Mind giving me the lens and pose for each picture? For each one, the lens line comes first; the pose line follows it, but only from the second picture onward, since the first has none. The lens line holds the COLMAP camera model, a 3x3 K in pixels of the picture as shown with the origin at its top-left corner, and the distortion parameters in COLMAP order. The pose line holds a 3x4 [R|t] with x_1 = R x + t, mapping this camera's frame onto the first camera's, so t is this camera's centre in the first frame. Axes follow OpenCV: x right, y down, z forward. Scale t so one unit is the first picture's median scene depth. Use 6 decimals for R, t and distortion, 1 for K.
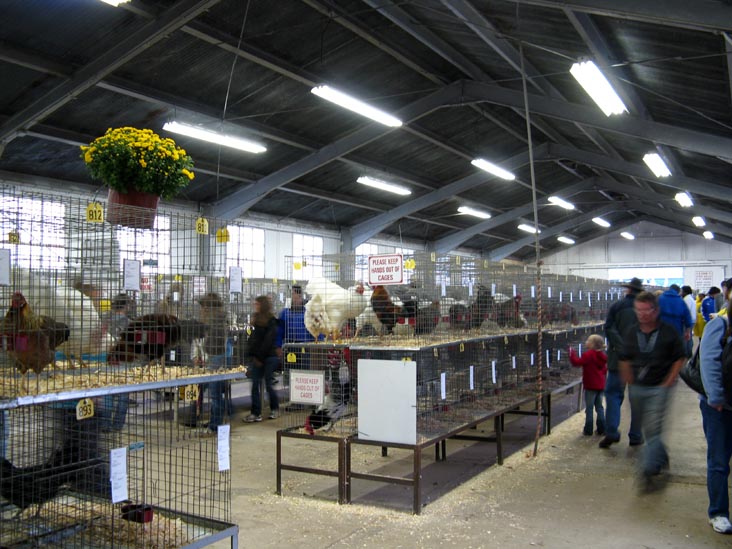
lens RADIAL K [[736.7, 0, 366.0], [0, 736.7, 274.5], [0, 0, 1]] dist [-0.146853, -0.003110]
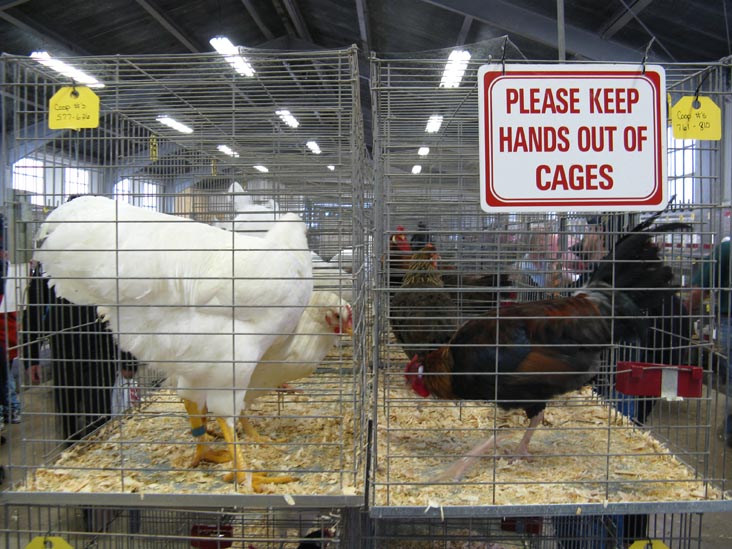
lens RADIAL K [[736.7, 0, 366.0], [0, 736.7, 274.5], [0, 0, 1]] dist [-0.146853, -0.003110]
pose [[0.884958, -0.016027, 0.465394, -0.043304], [-0.025902, 0.996166, 0.083559, 0.005737], [-0.464949, -0.086000, 0.881151, 0.299149]]
